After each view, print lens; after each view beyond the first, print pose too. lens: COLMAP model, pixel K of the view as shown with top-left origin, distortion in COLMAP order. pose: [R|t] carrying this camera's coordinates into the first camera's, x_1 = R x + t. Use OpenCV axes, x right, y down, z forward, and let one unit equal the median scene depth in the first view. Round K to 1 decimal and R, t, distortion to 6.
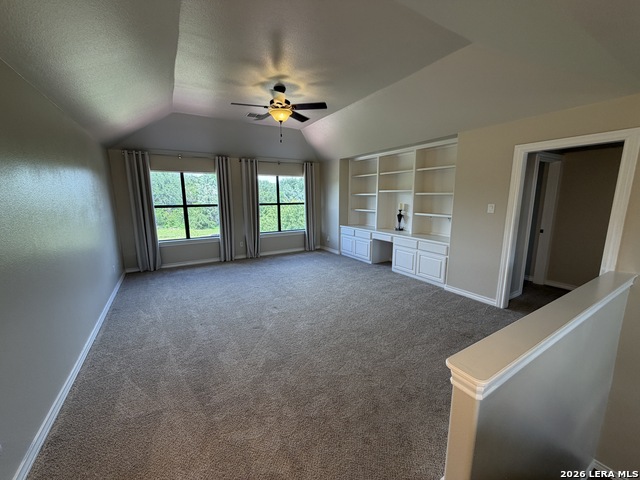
lens RADIAL K [[259.7, 0, 320.1], [0, 259.7, 240.6], [0, 0, 1]] dist [-0.000171, 0.000344]
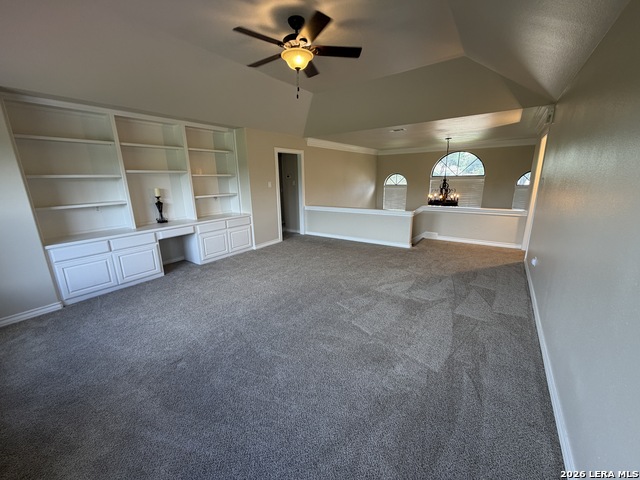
lens RADIAL K [[259.7, 0, 319.7], [0, 259.7, 239.7], [0, 0, 1]] dist [-0.000171, 0.000344]
pose [[-0.407961, -0.198417, 0.891178, -0.605423], [0.178285, 0.939995, 0.290901, -0.135943], [-0.895423, 0.277560, -0.348106, 0.868016]]
